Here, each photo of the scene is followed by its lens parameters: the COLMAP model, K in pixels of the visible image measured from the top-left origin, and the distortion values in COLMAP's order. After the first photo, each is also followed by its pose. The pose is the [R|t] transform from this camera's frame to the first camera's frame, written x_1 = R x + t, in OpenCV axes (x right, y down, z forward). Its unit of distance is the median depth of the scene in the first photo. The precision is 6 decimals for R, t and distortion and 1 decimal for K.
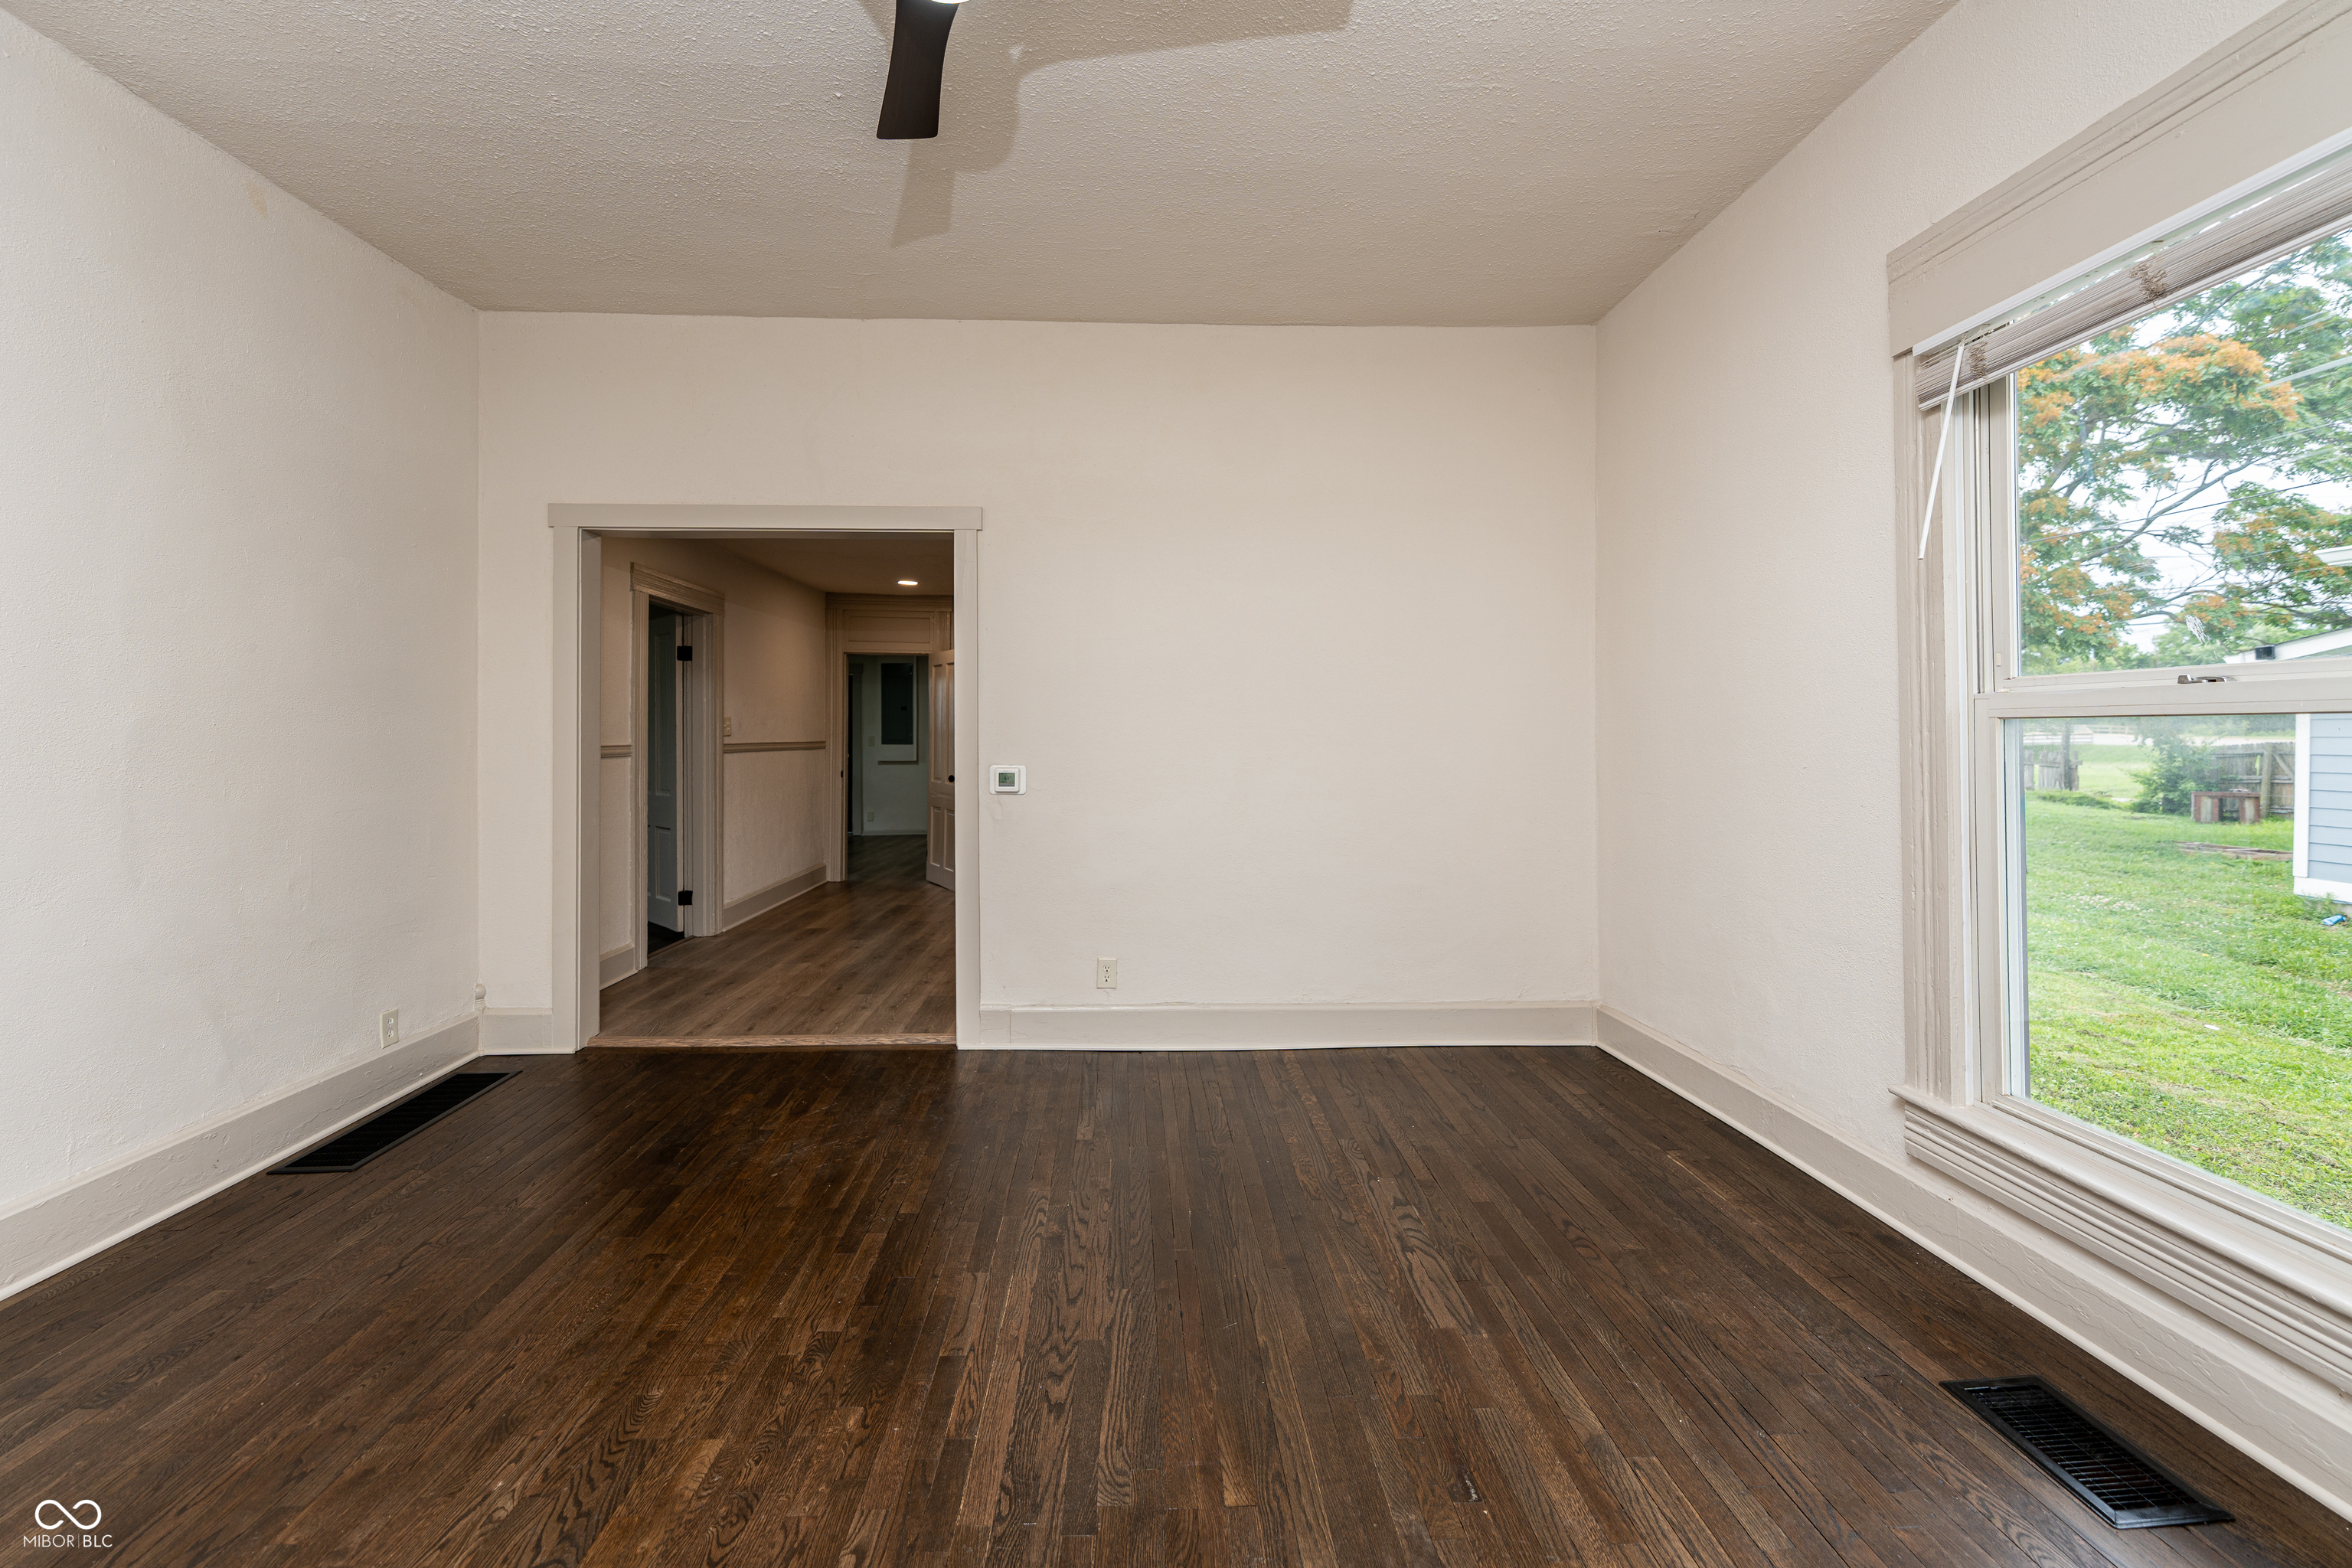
lens RADIAL K [[957.3, 0, 1176.0], [0, 957.3, 784.0], [0, 0, 1]] dist [-0.000222, -0.000644]
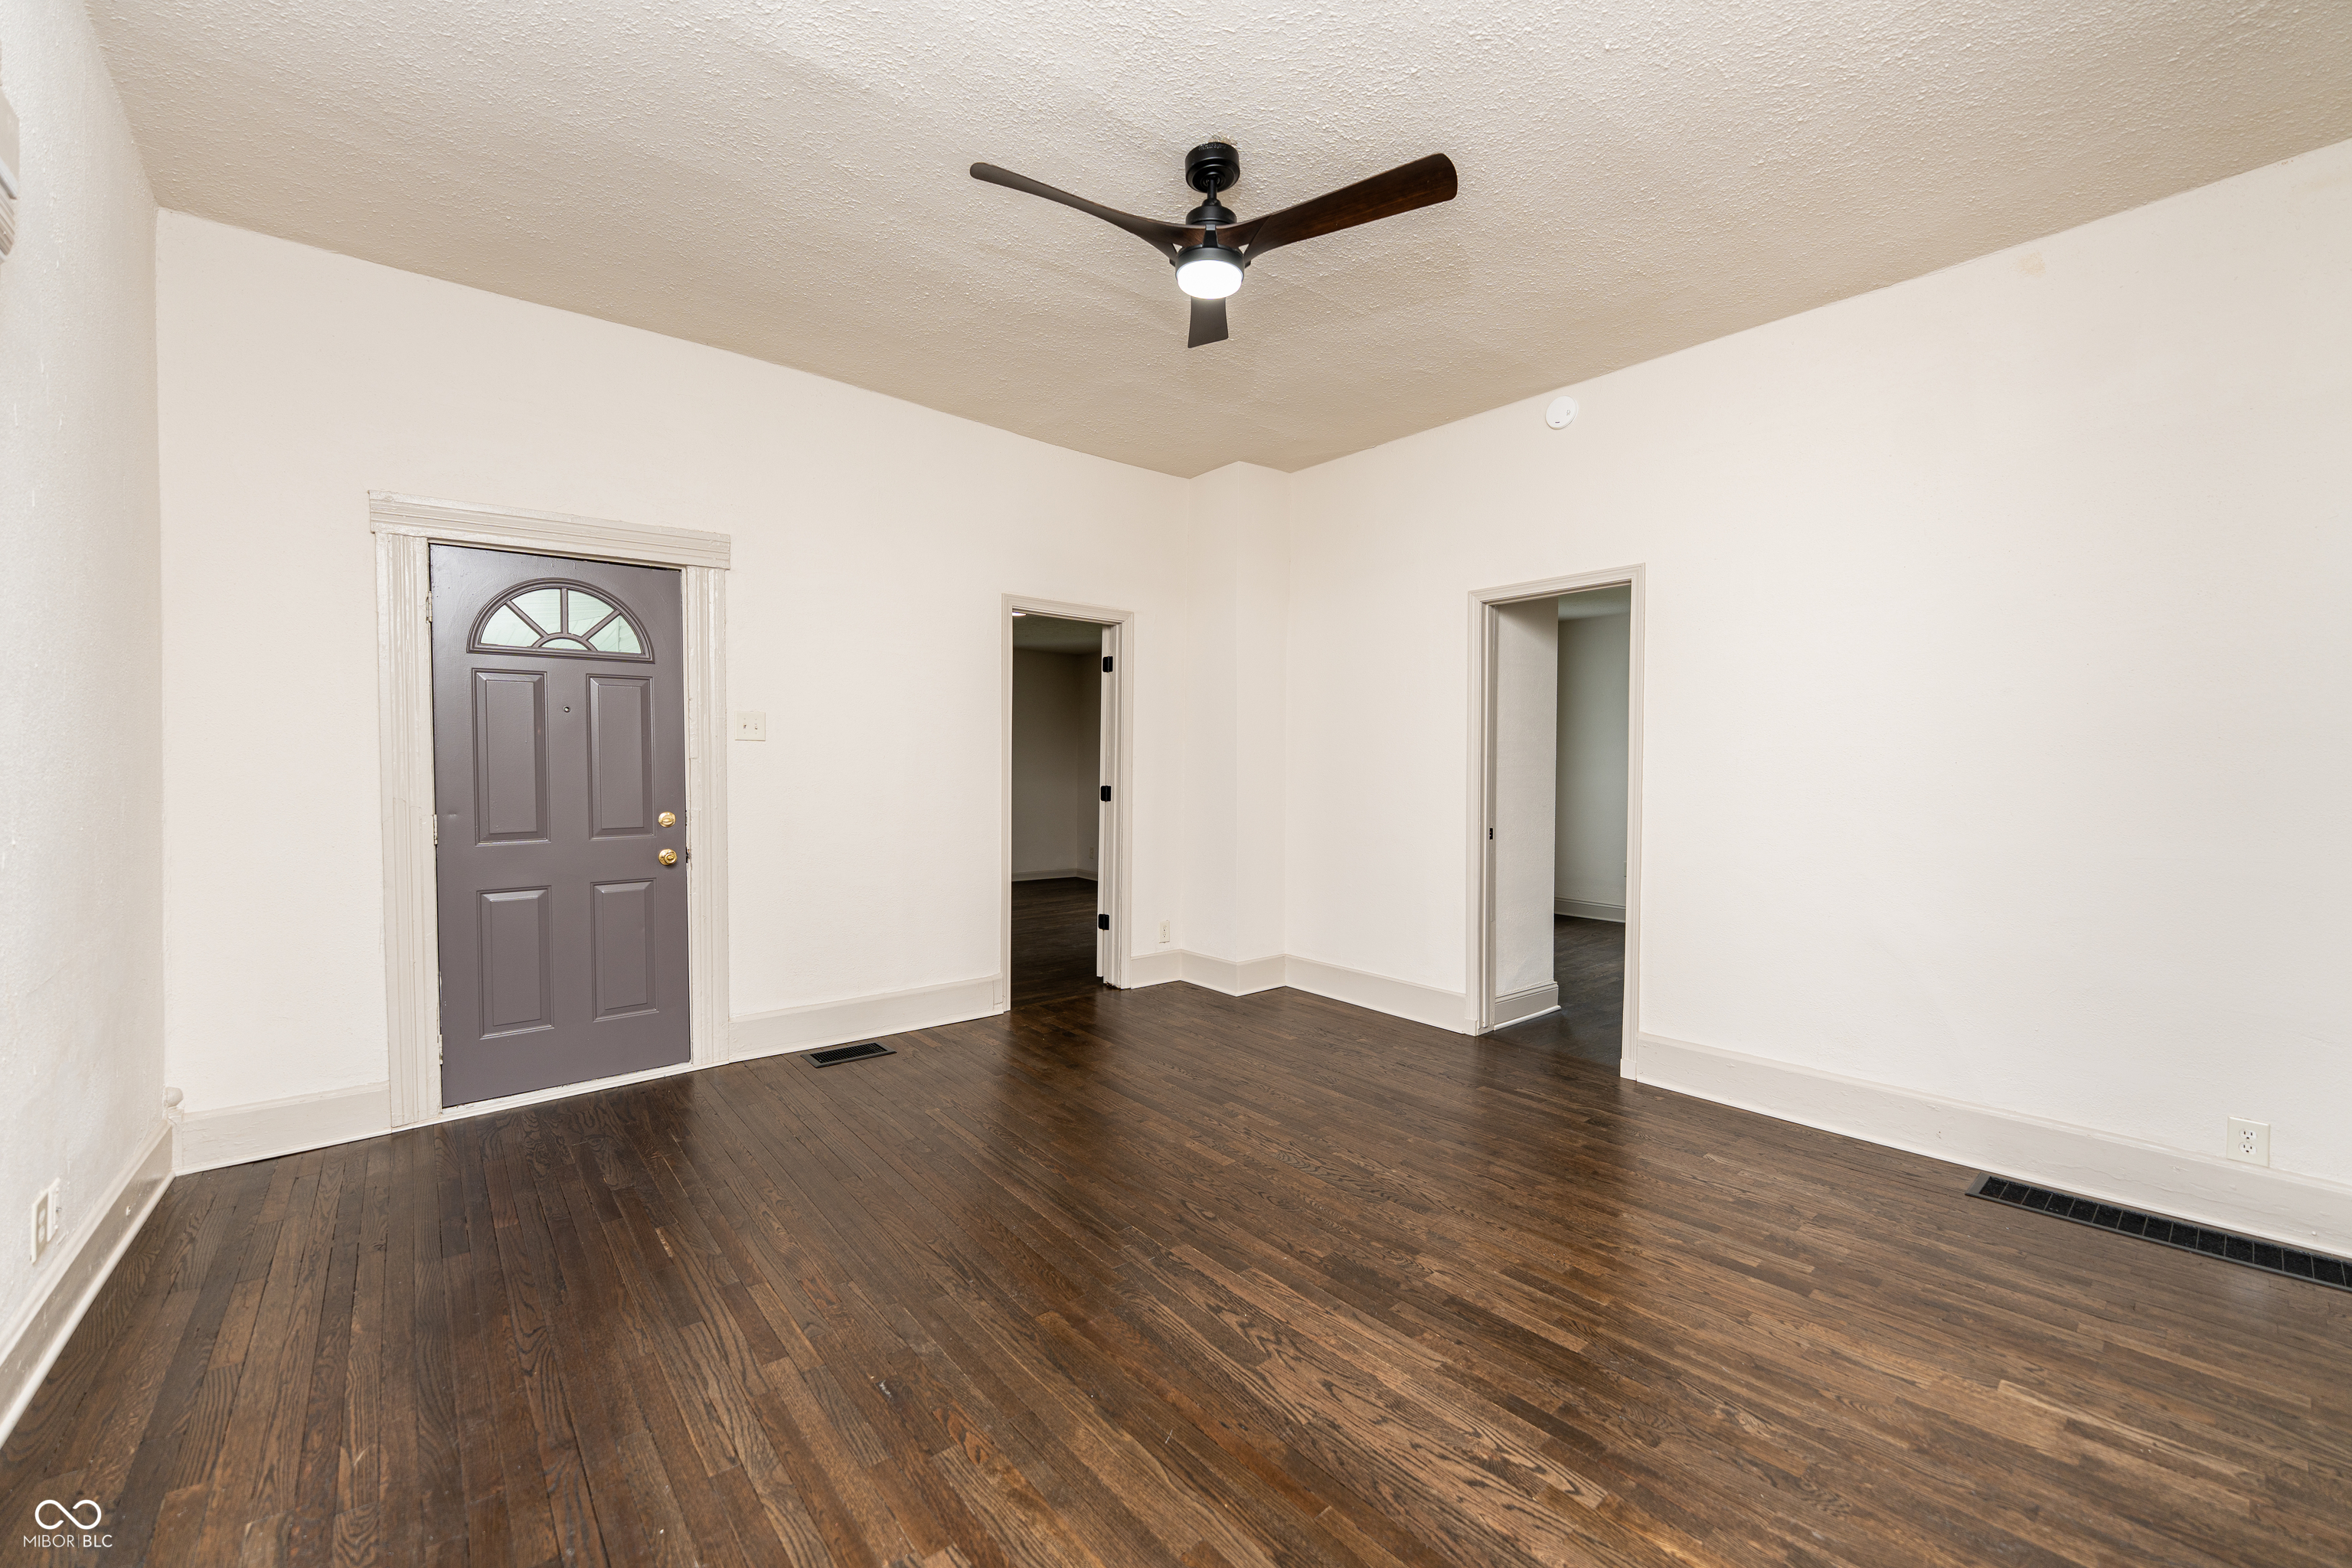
lens RADIAL K [[957.3, 0, 1176.0], [0, 957.3, 784.0], [0, 0, 1]] dist [-0.000222, -0.000644]
pose [[-0.790568, 0.004798, -0.612356, 0.511215], [-0.040471, 0.997374, 0.060064, -0.075925], [0.611036, 0.072267, -0.788297, 1.438545]]
